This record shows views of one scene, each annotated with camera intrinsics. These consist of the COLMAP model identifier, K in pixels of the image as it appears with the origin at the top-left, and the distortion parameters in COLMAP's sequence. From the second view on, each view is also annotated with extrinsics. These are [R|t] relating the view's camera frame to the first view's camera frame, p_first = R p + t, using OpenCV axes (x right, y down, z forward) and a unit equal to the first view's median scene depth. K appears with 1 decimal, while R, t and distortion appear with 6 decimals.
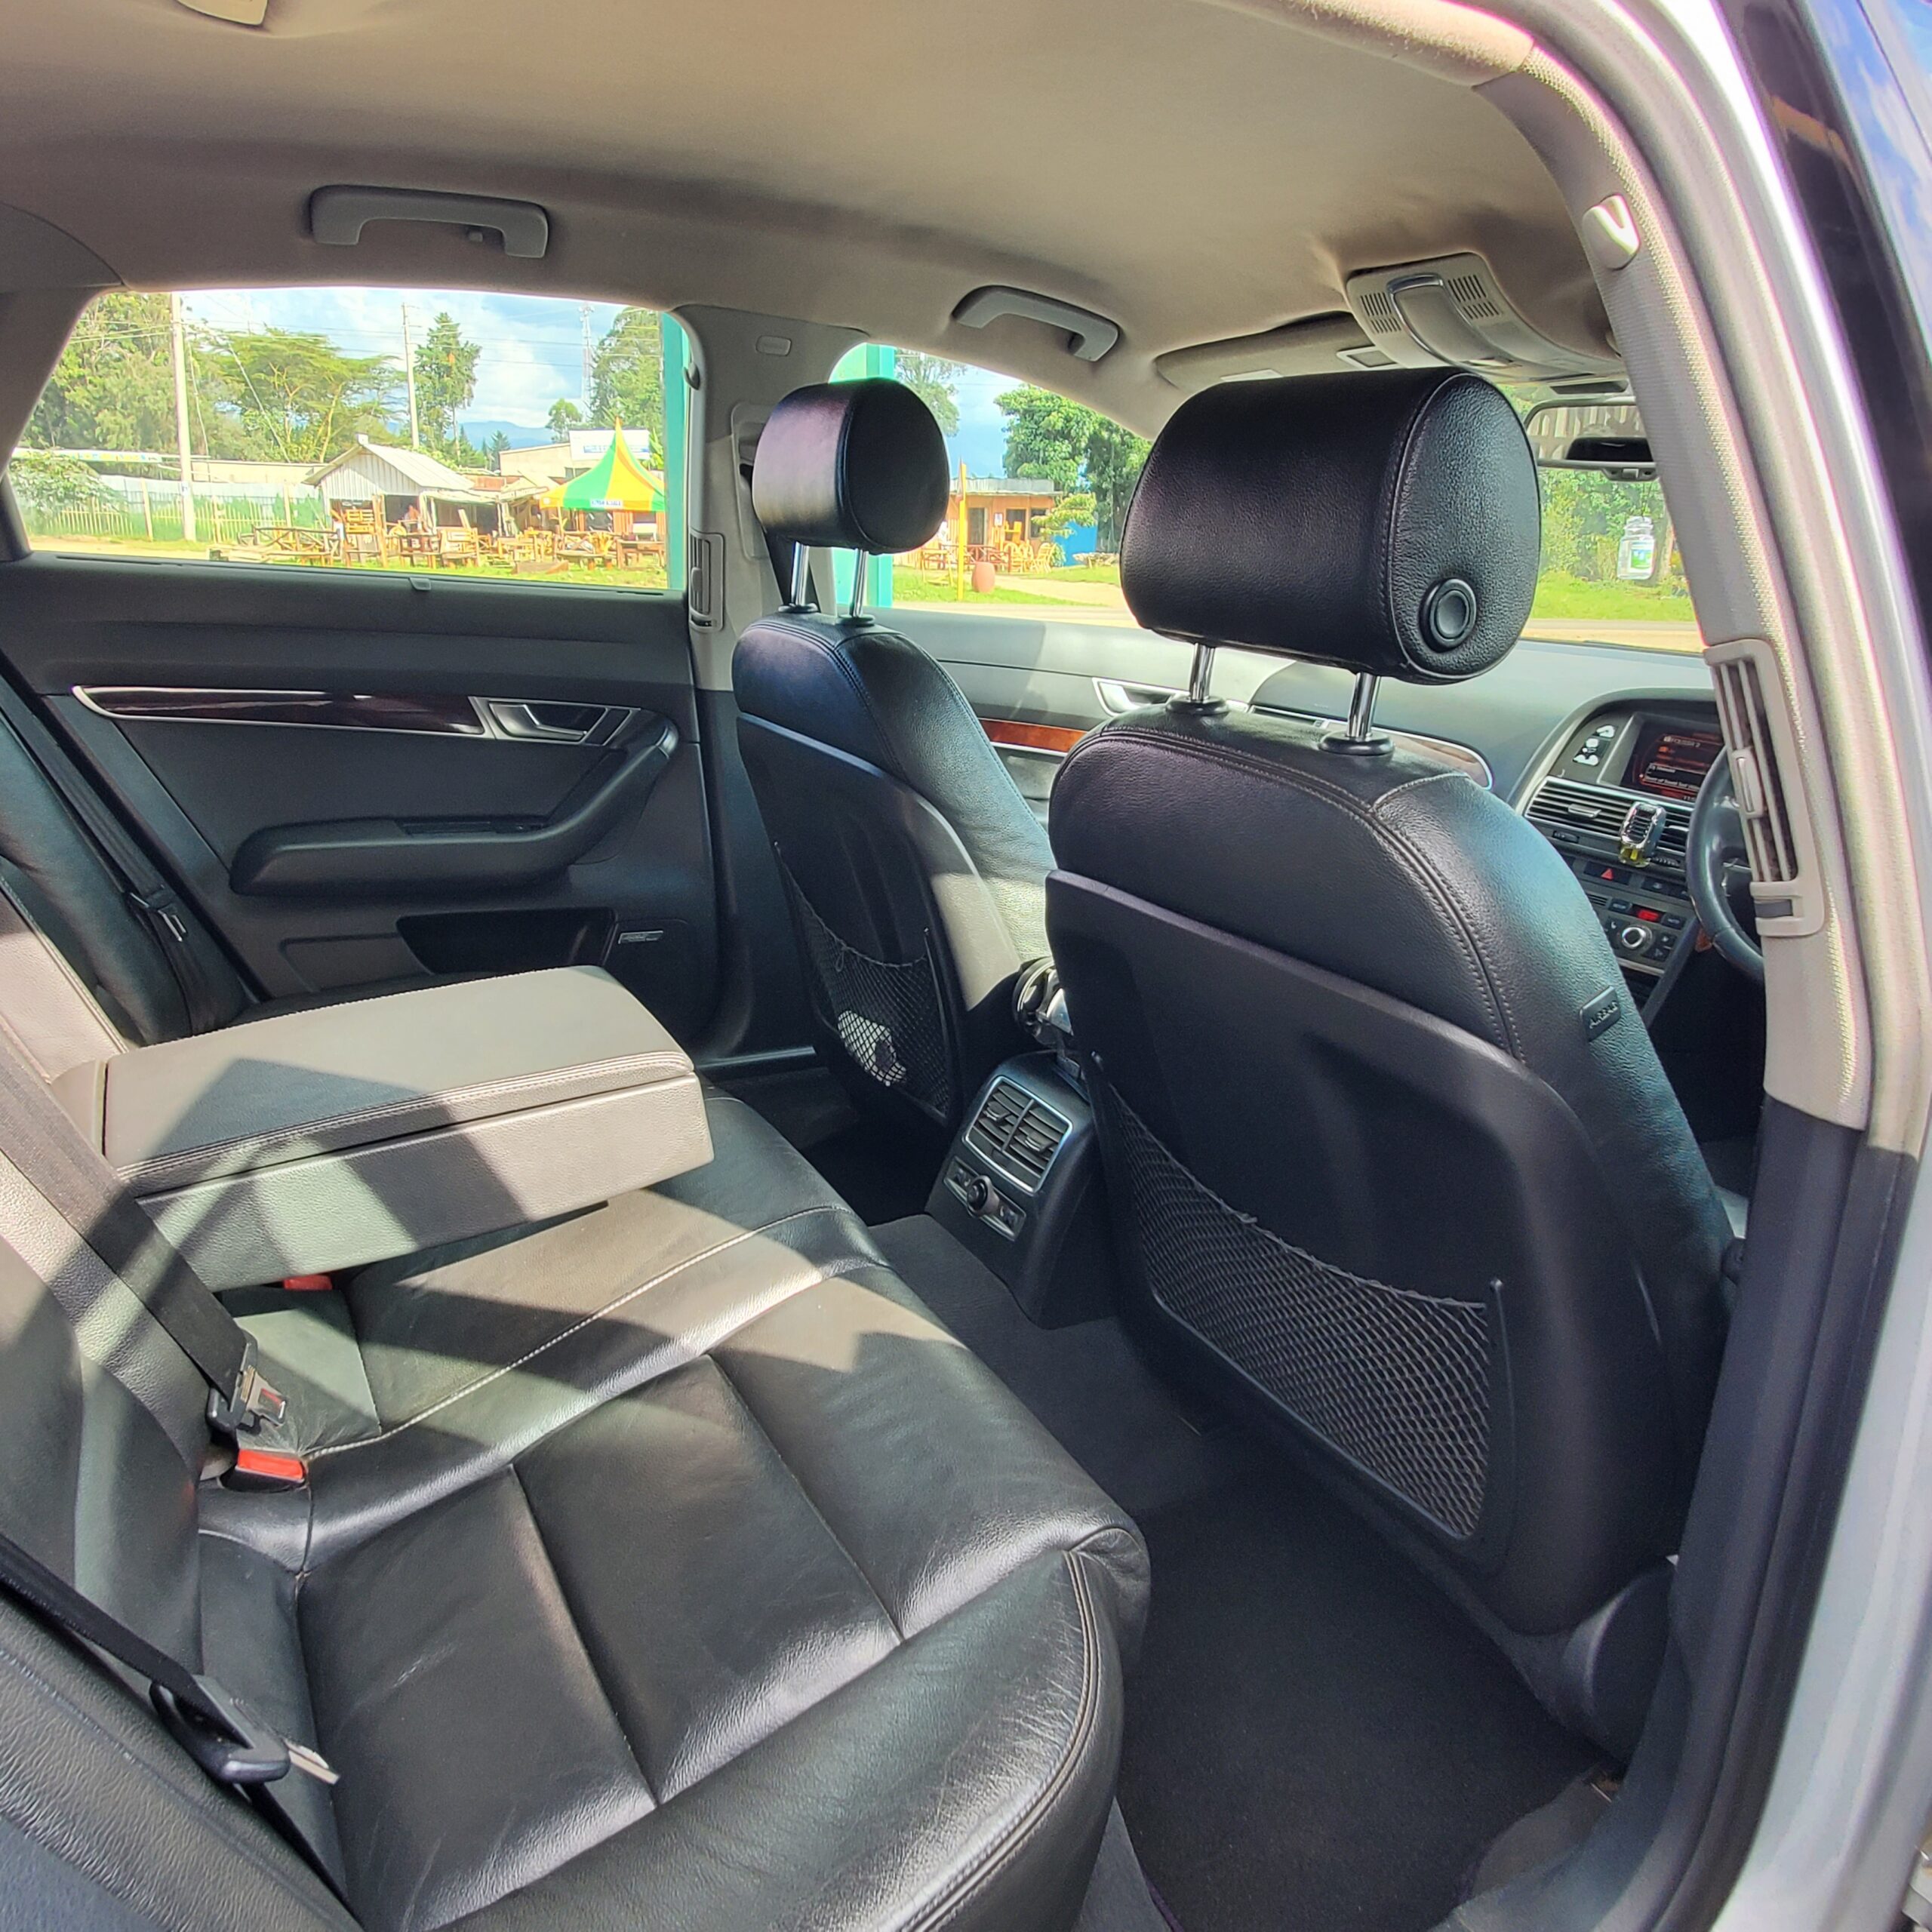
lens RADIAL K [[1403.1, 0, 961.0], [0, 1403.1, 978.5], [0, 0, 1]] dist [-0.002077, 0.009853]
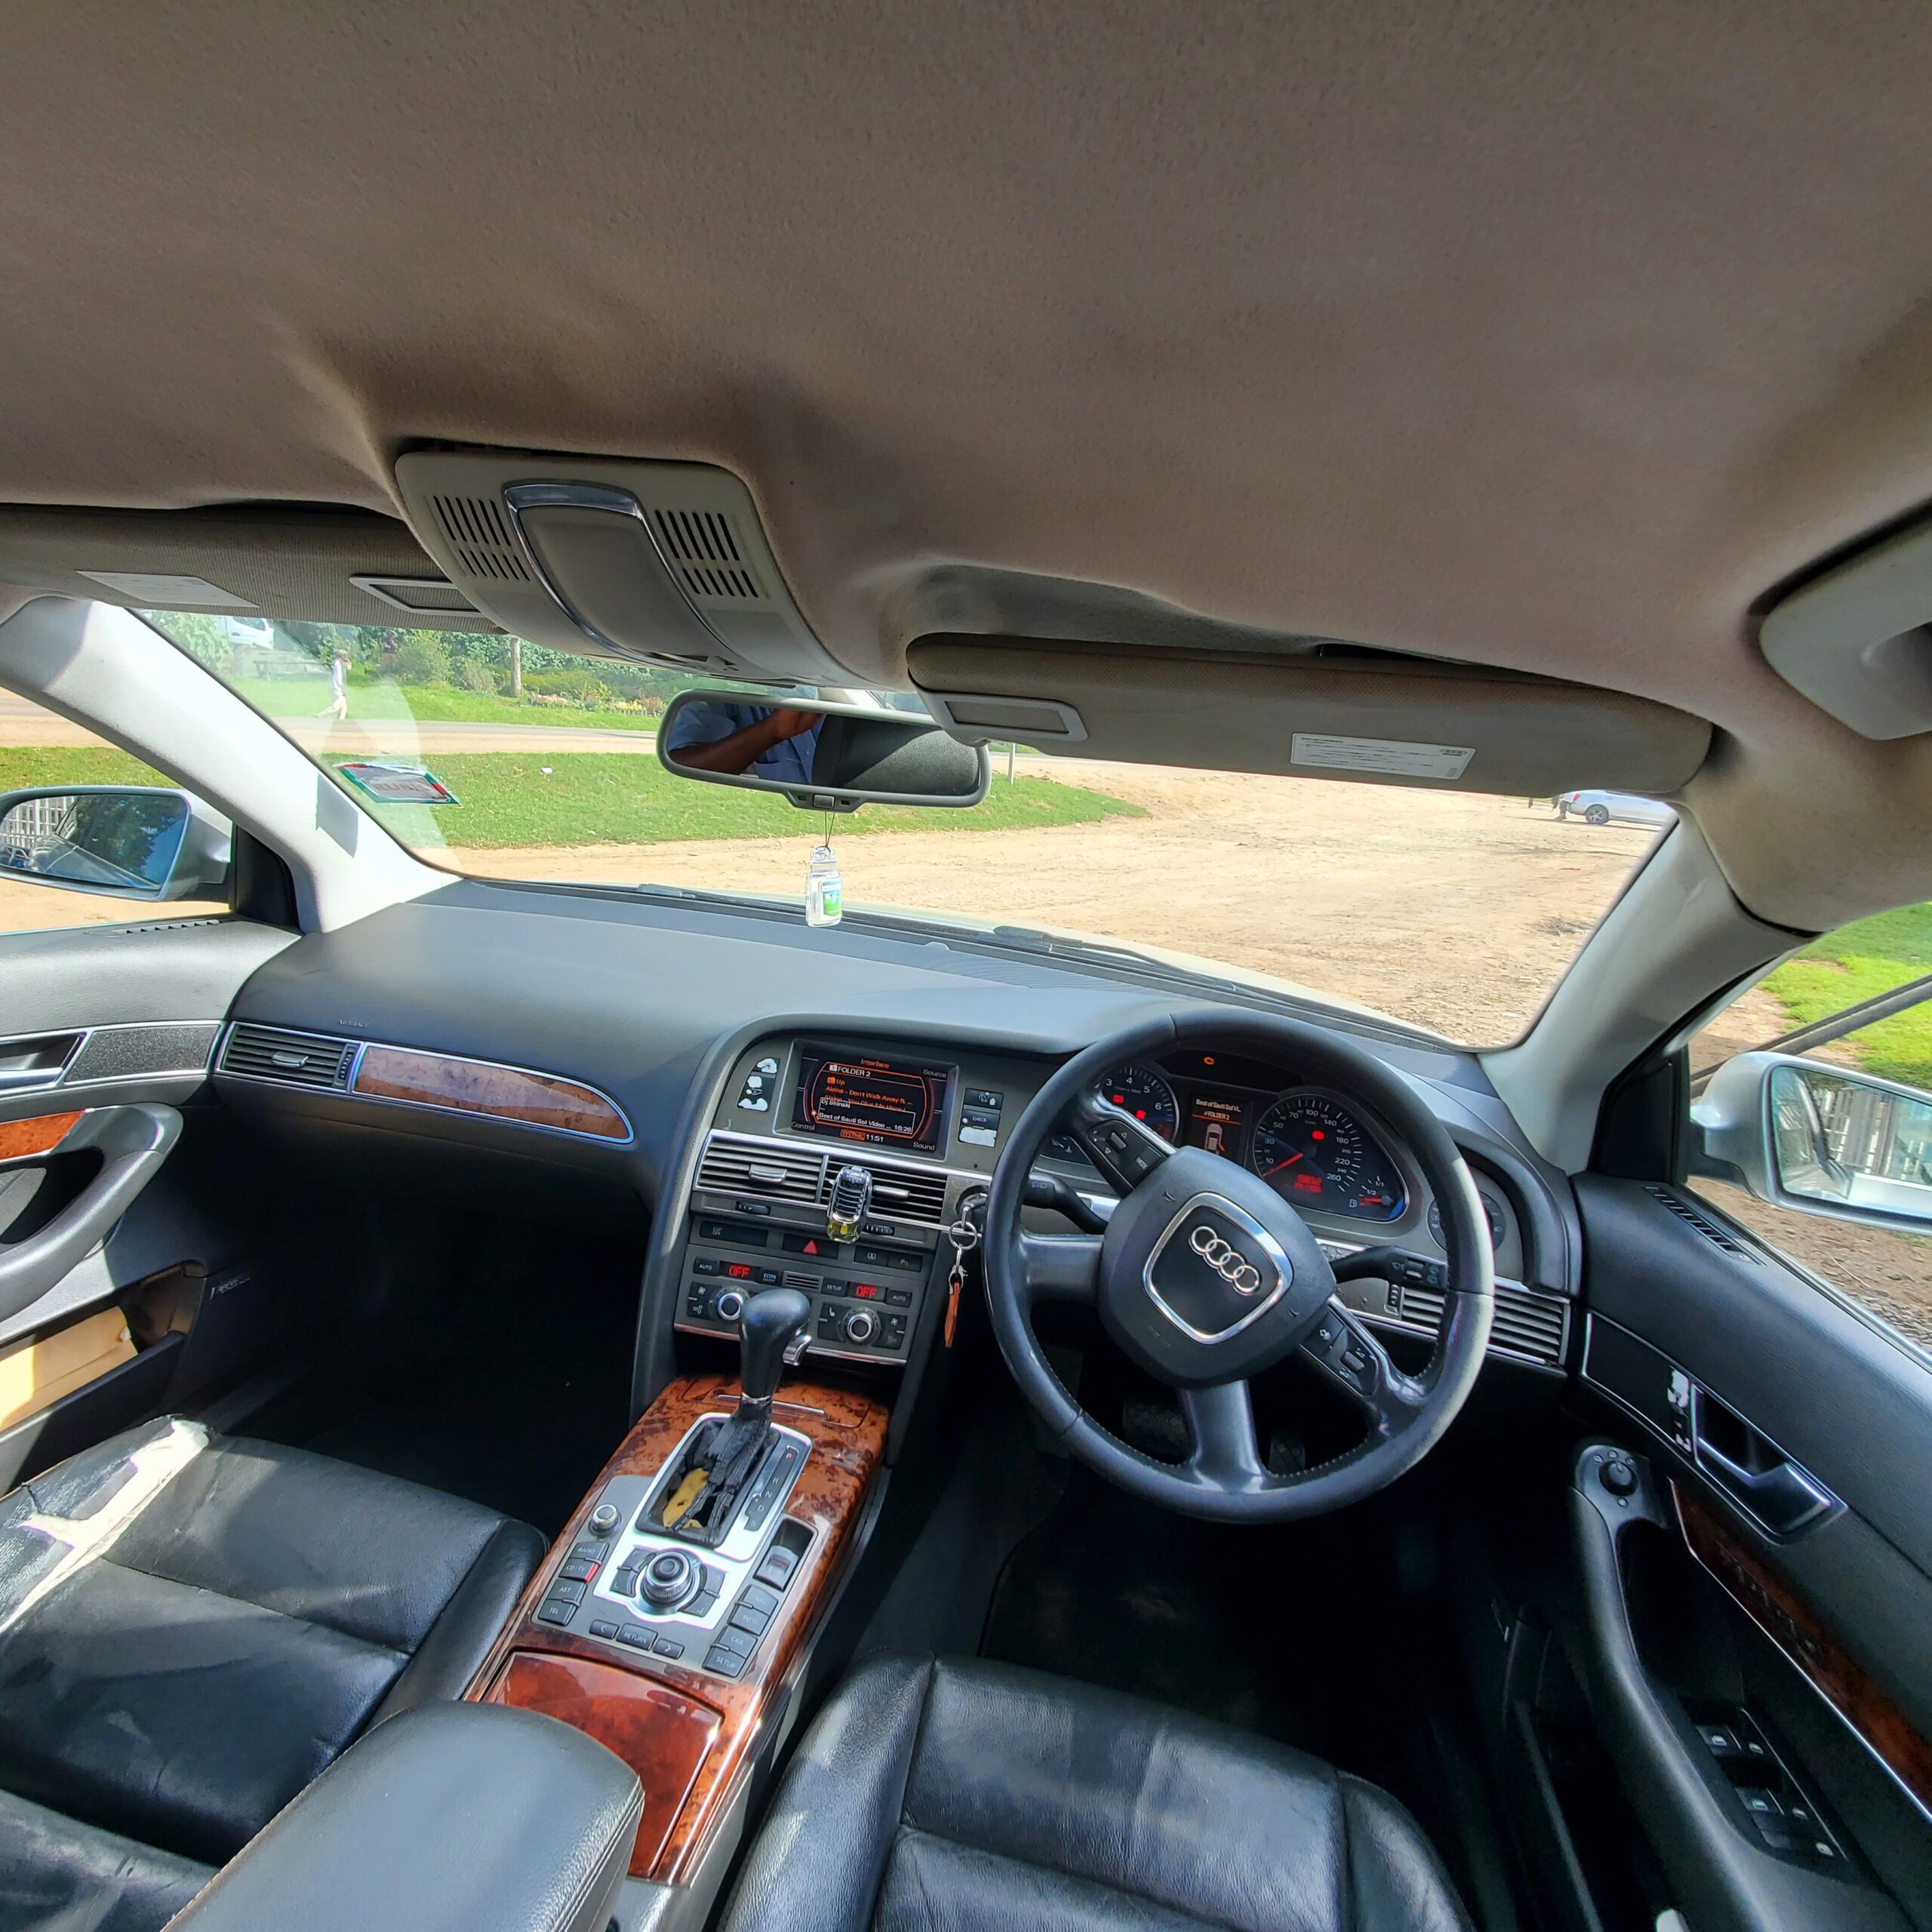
lens RADIAL K [[1022.0, 0, 962.8], [0, 1022.0, 979.7], [0, 0, 1]] dist [-0.000787, 0.003118]
pose [[0.656788, -0.153370, 0.738314, 0.119582], [0.150956, 0.986021, 0.070538, -0.311593], [-0.738811, 0.065125, 0.670758, 0.625181]]
